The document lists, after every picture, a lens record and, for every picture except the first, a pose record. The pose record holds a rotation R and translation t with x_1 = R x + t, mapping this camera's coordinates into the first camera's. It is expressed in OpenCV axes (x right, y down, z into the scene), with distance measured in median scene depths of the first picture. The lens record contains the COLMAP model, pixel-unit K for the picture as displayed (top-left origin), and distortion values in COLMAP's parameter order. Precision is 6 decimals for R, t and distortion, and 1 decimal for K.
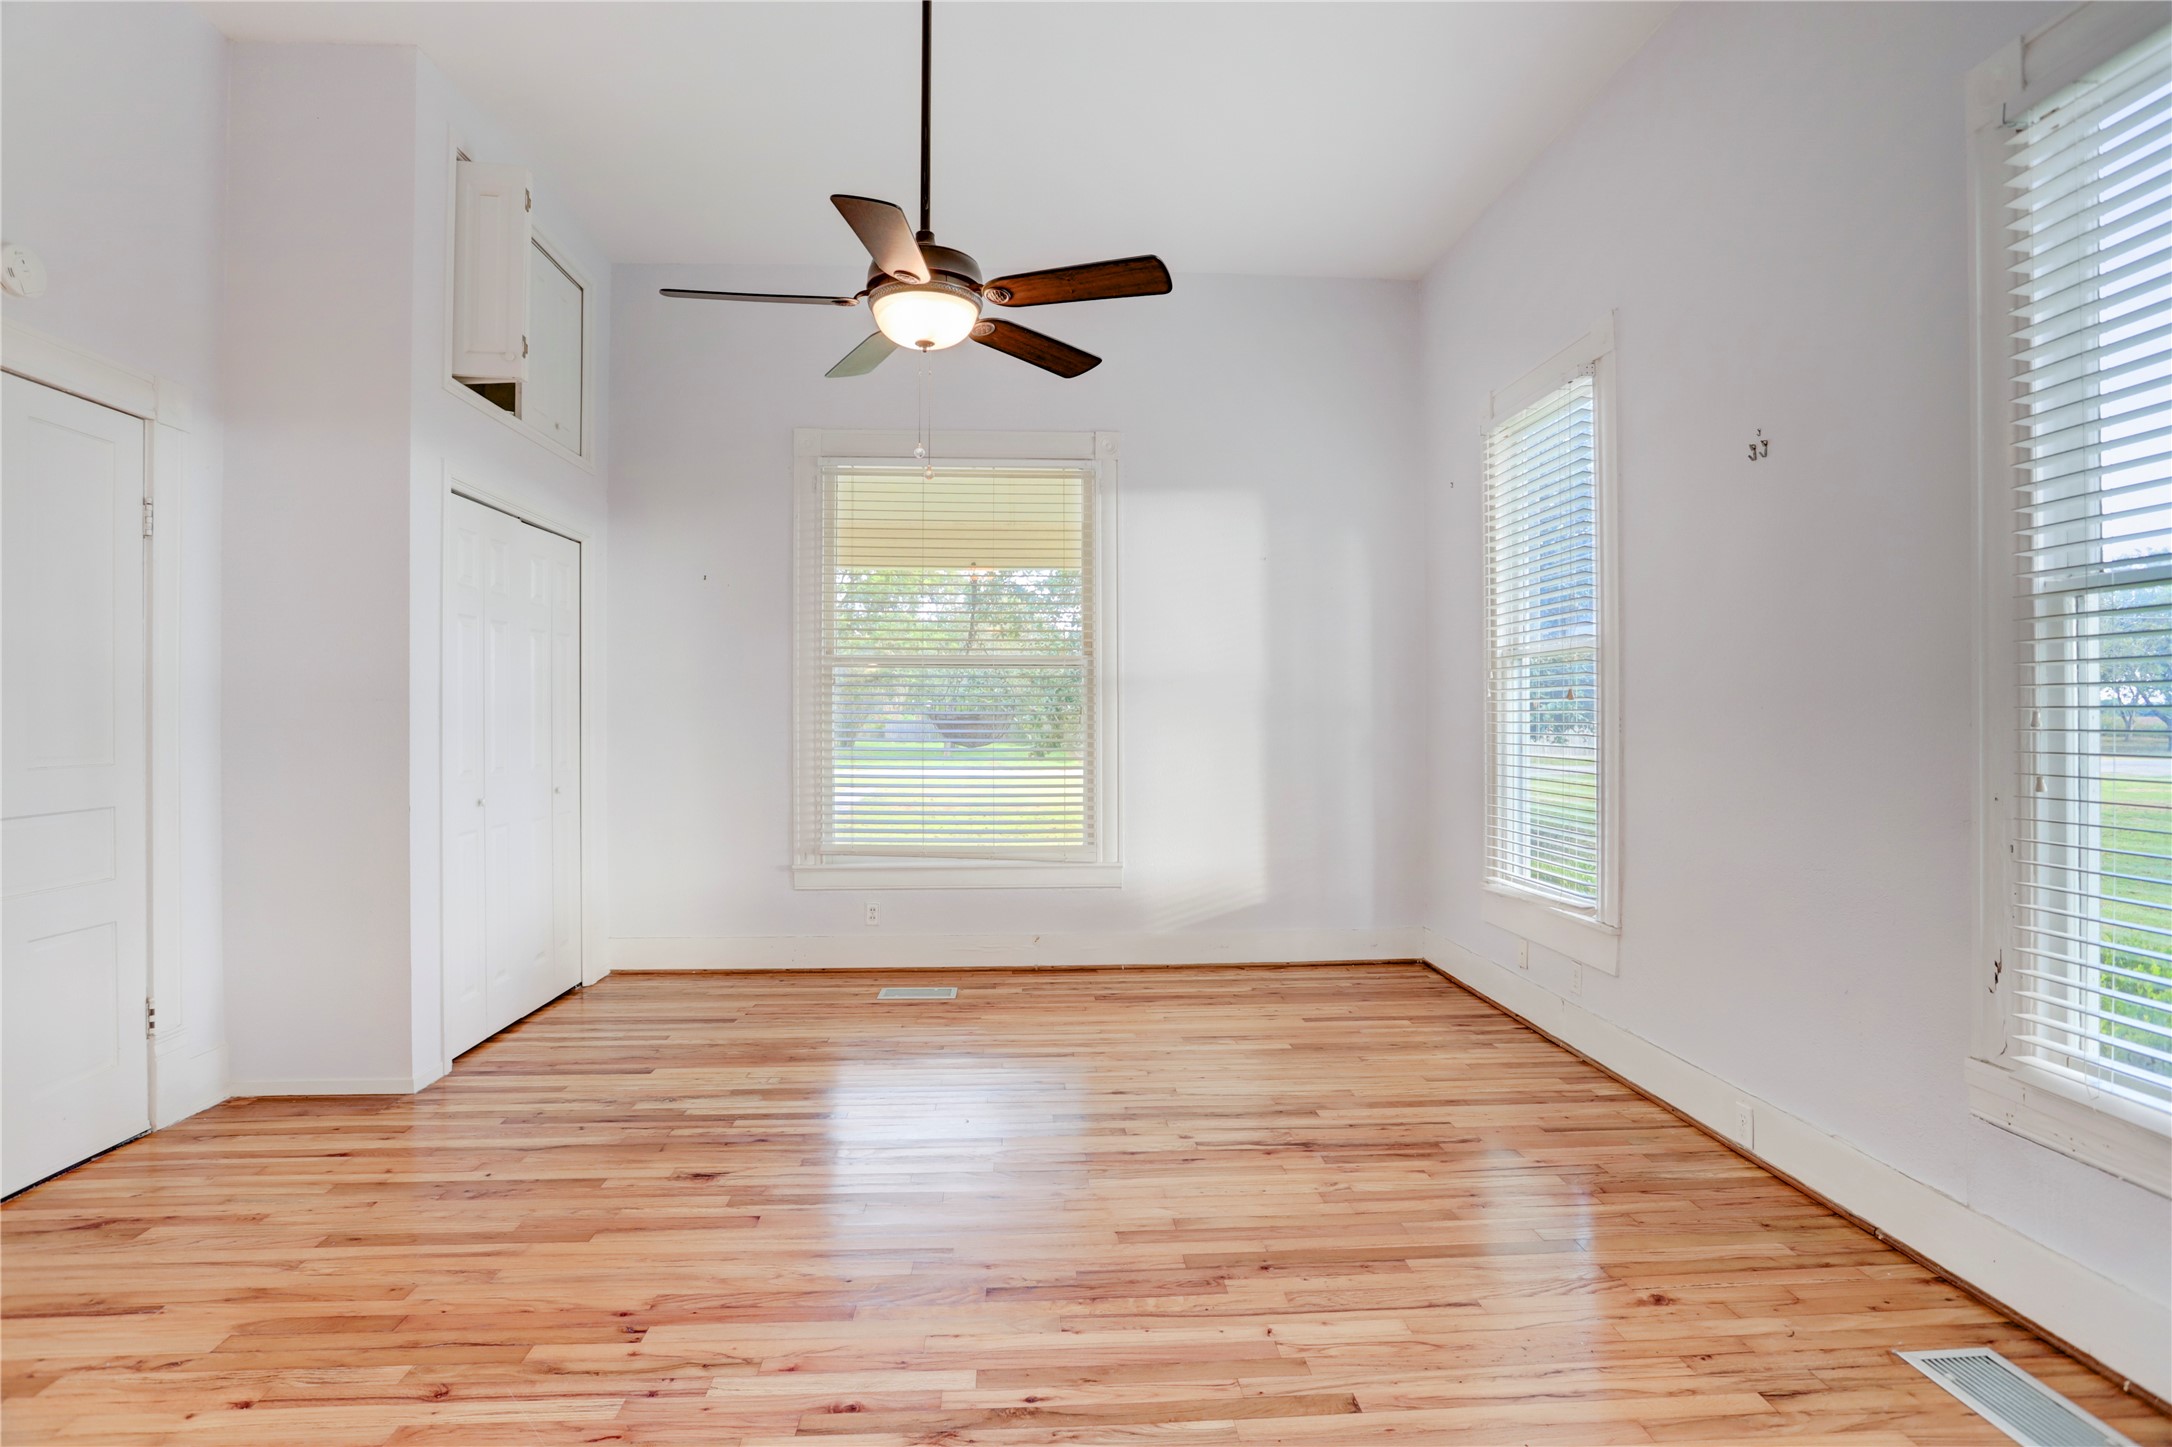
lens RADIAL K [[1054.2, 0, 1086.0], [0, 1054.2, 723.5], [0, 0, 1]] dist [-0.028130, 0.000958]
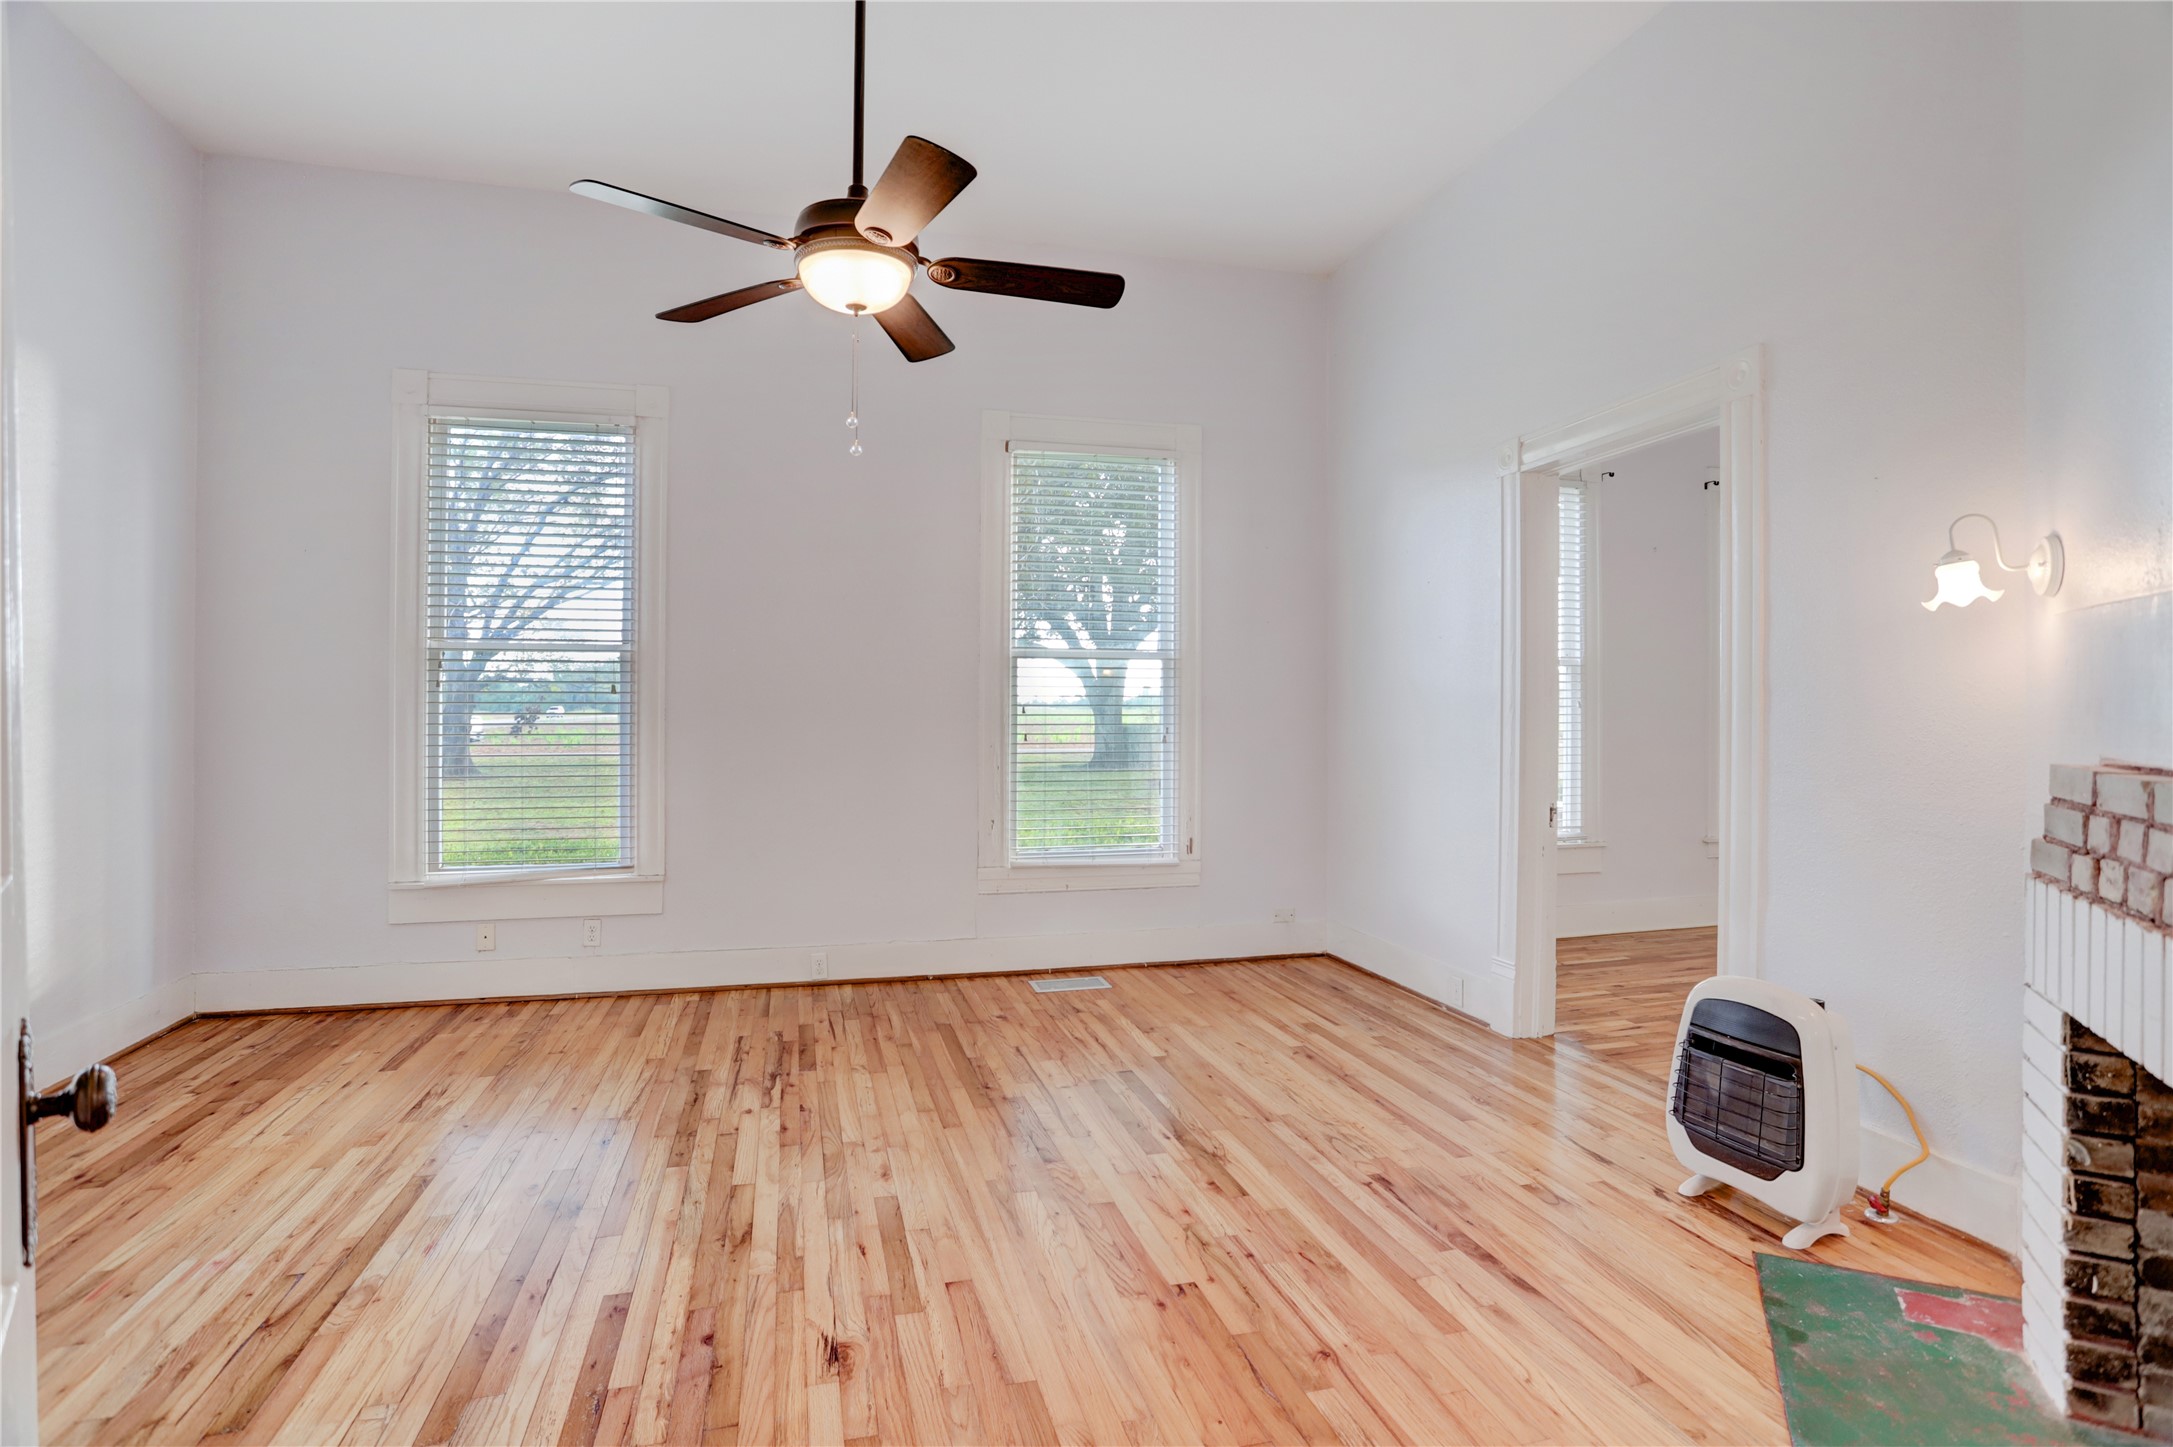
lens RADIAL K [[1054.7, 0, 1086.5], [0, 1054.7, 723.5], [0, 0, 1]] dist [-0.028130, 0.000958]
pose [[-0.194017, -0.006943, 0.980974, -1.015293], [-0.005570, 0.999967, 0.005976, 0.005381], [-0.980982, -0.004305, -0.194049, 0.912025]]
